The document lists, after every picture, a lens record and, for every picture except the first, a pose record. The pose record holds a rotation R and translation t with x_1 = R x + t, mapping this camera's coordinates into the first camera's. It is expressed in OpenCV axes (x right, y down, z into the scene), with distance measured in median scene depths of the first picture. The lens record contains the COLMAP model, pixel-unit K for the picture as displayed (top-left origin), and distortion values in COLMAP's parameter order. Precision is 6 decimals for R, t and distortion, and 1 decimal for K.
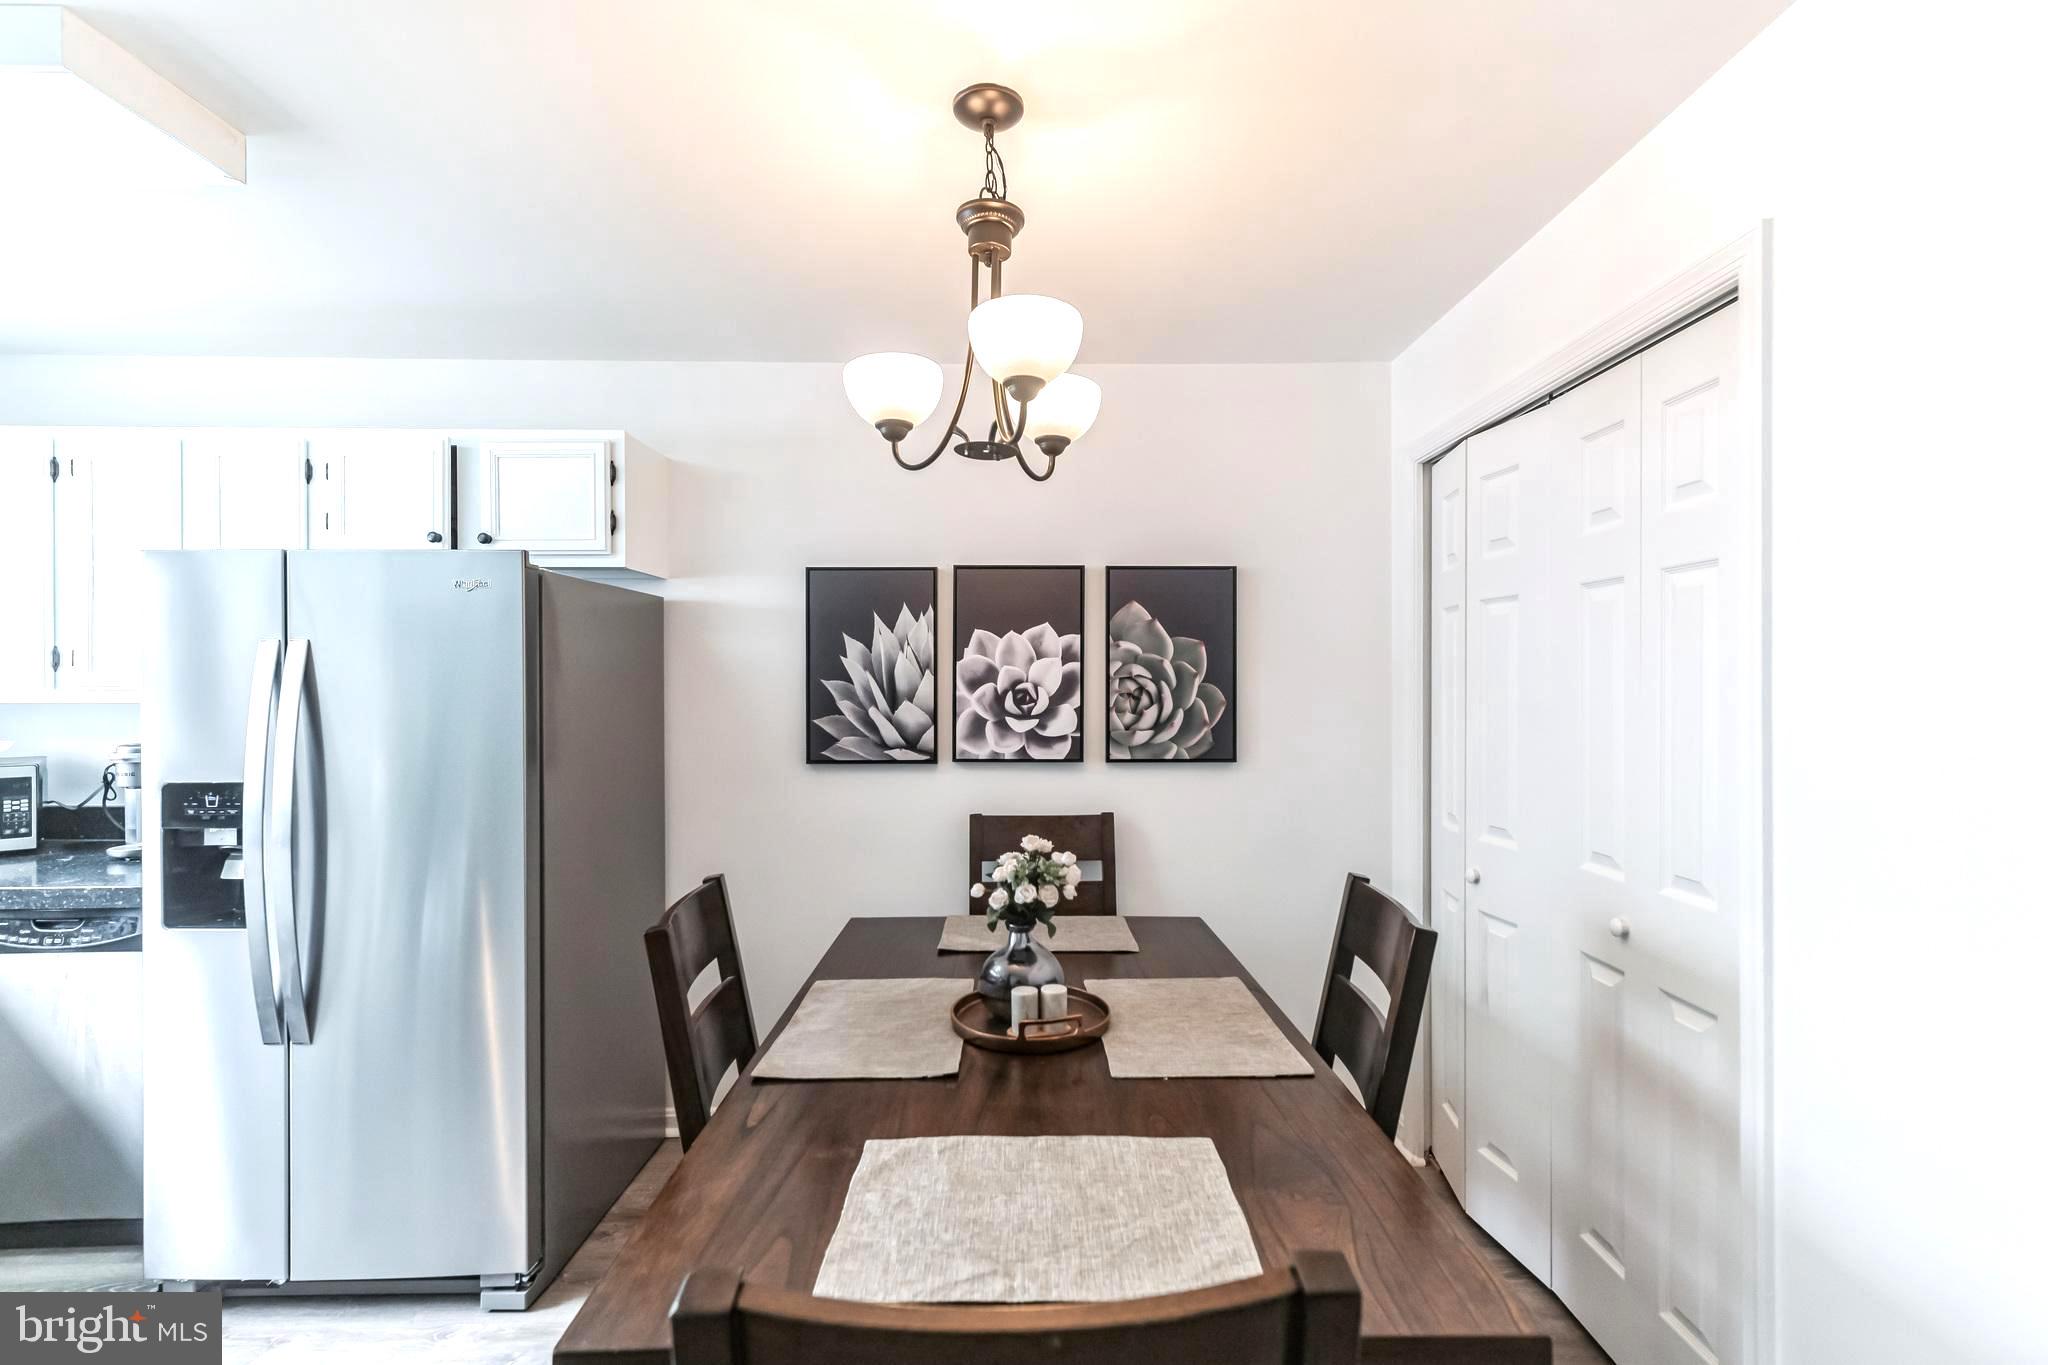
lens RADIAL K [[906.5, 0, 1024.0], [0, 906.5, 682.5], [0, 0, 1]] dist [0.000182, 0.000227]
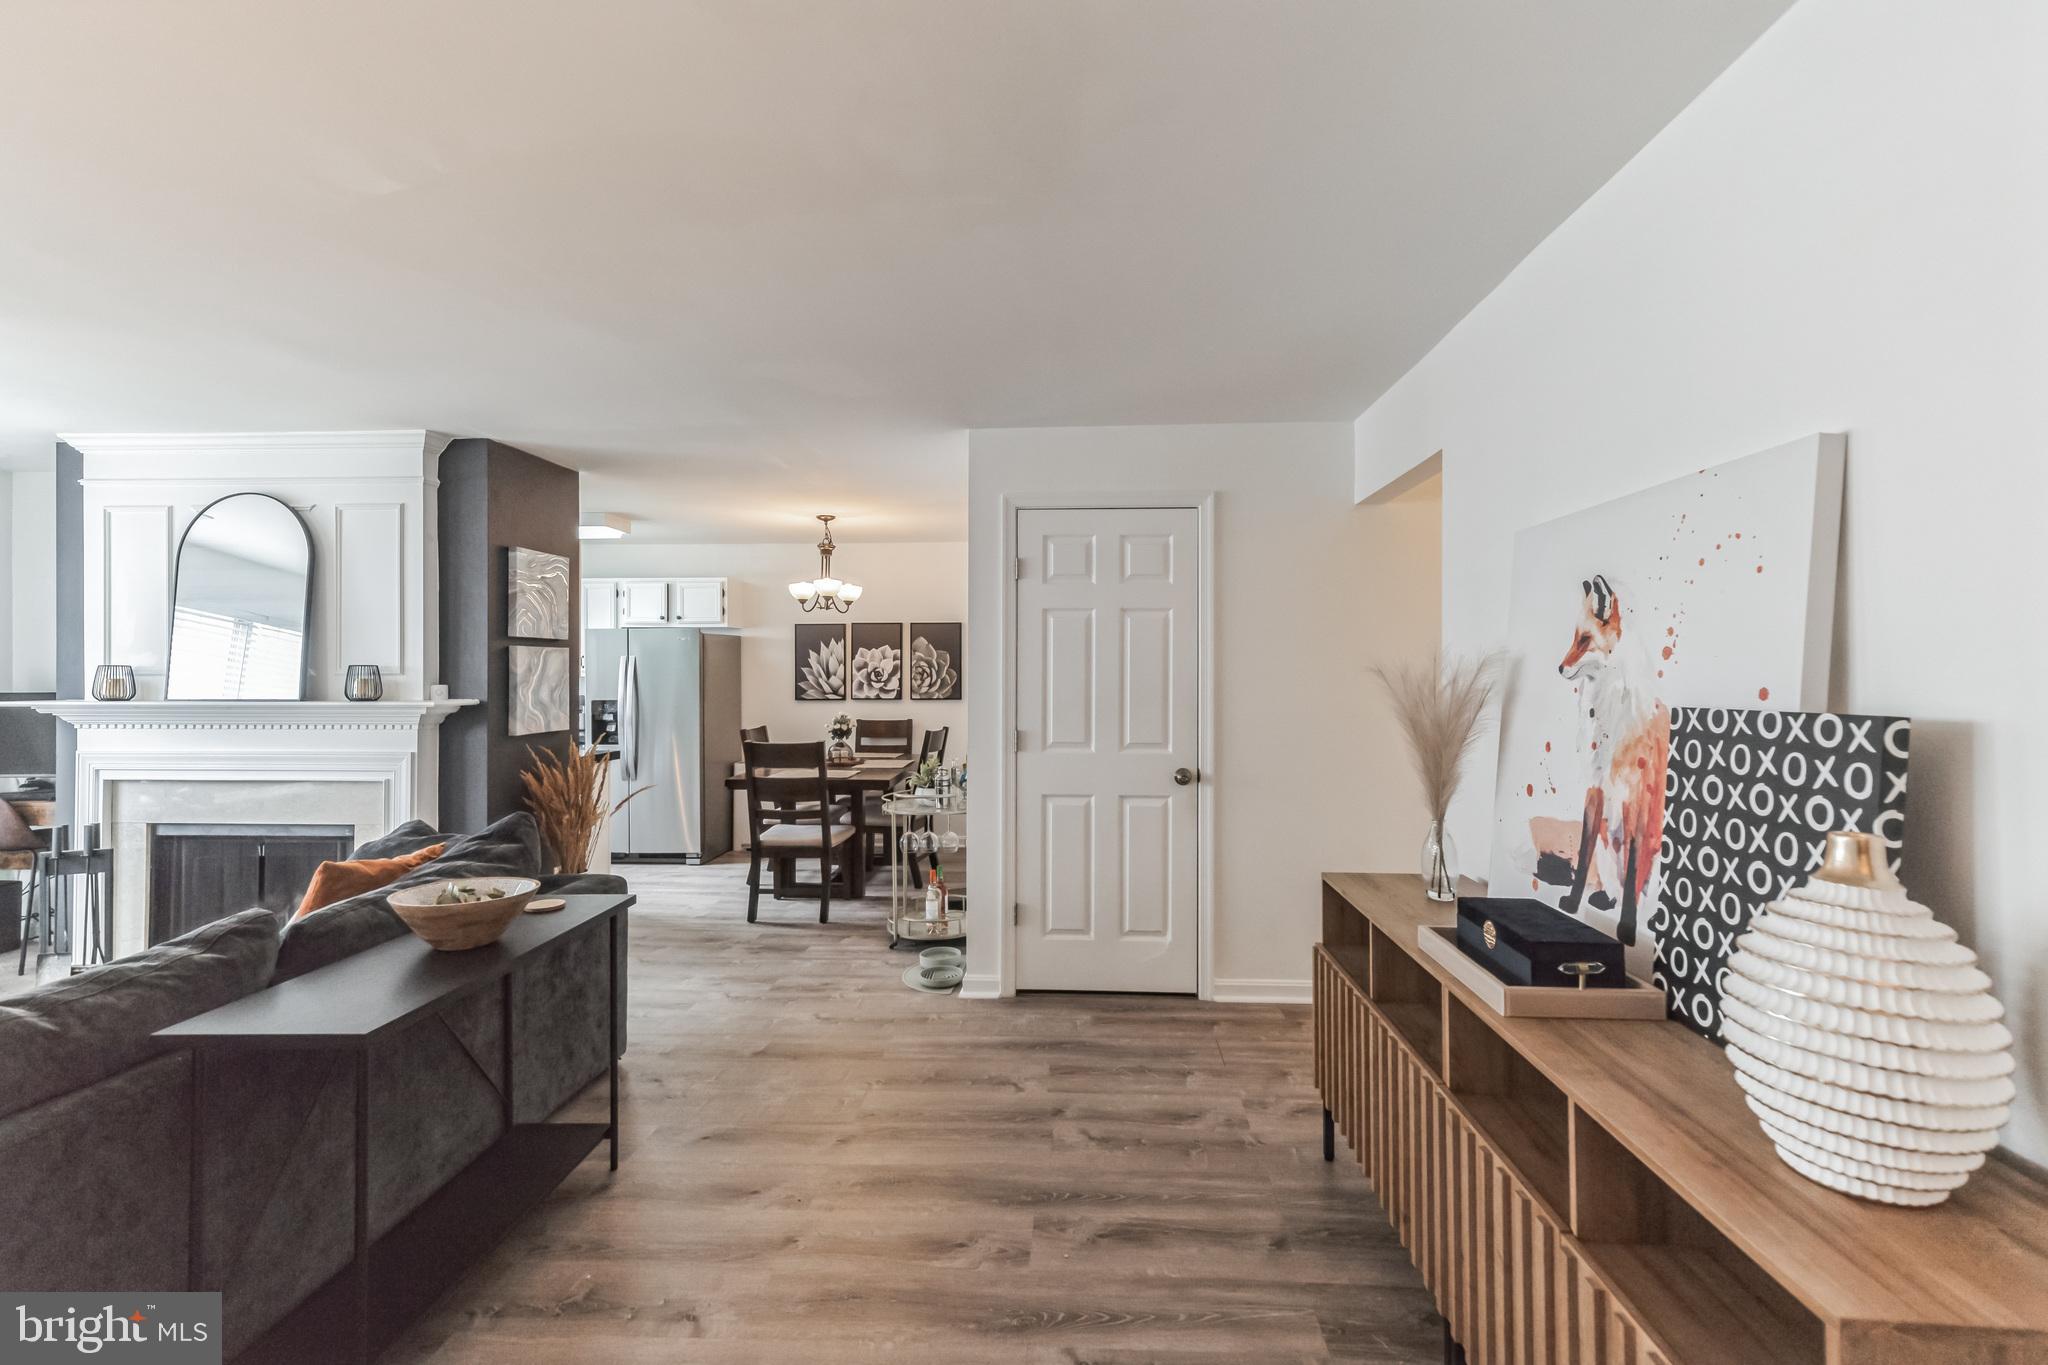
lens RADIAL K [[904.6, 0, 1024.4], [0, 904.6, 670.0], [0, 0, 1]] dist [0.009225, 0.000158]
pose [[0.997653, -0.001549, -0.068455, 0.773648], [0.001730, 0.999995, 0.002583, -0.002279], [0.068451, -0.002696, 0.997651, -2.009525]]
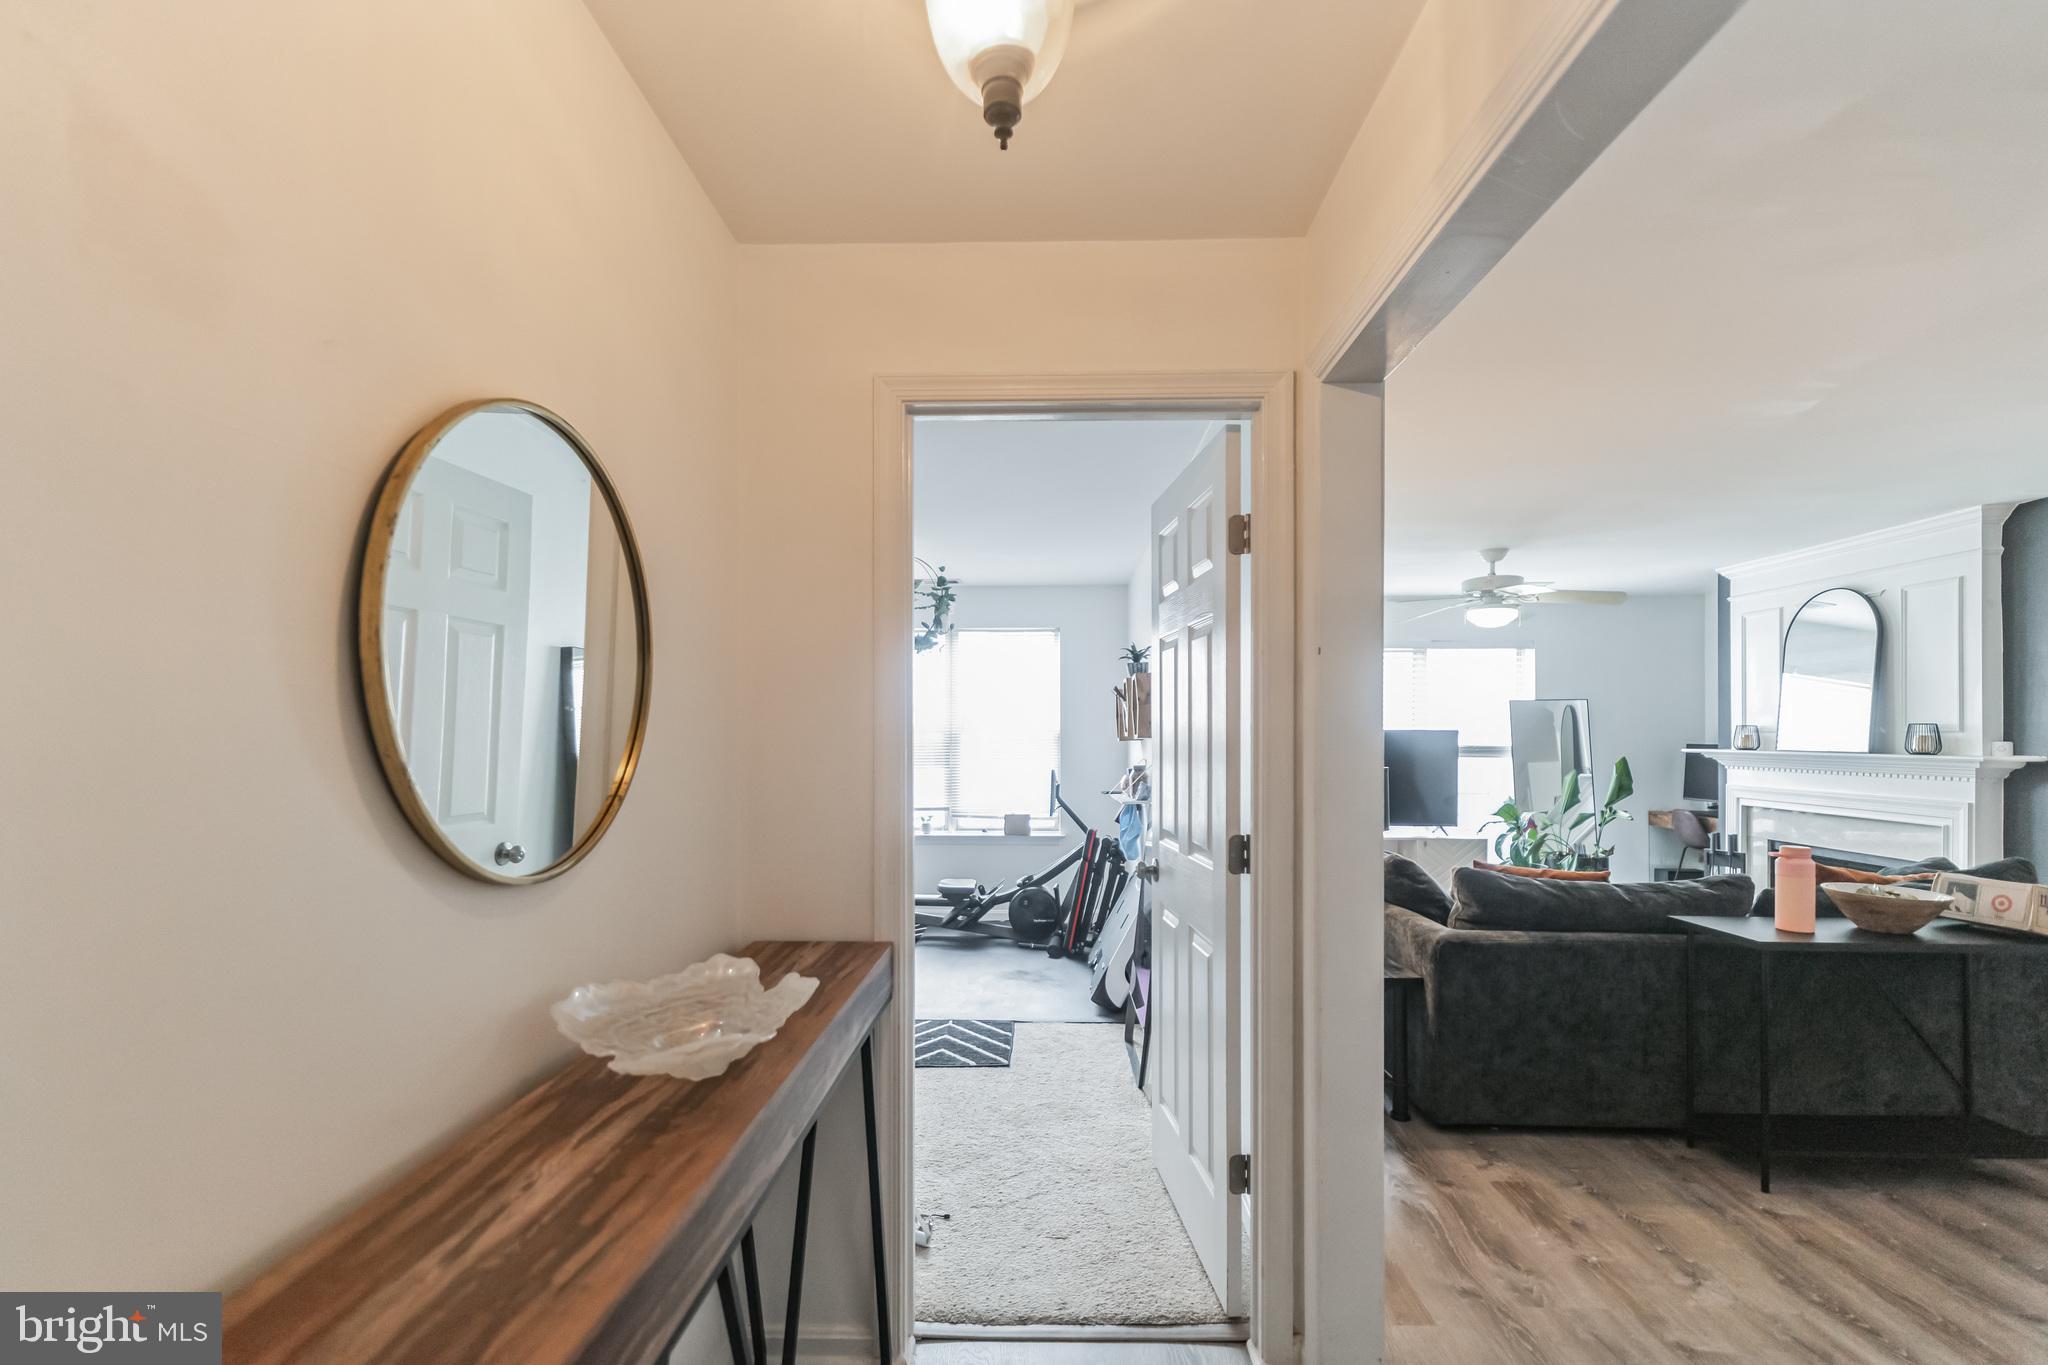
lens RADIAL K [[896.6, 0, 1026.8], [0, 896.6, 727.2], [0, 0, 1]] dist [0.001672, 0.000195]
pose [[-0.035066, -0.006715, -0.999362, 1.465248], [0.004426, 0.999967, -0.006874, 0.003877], [0.999375, -0.004664, -0.035035, -2.274912]]
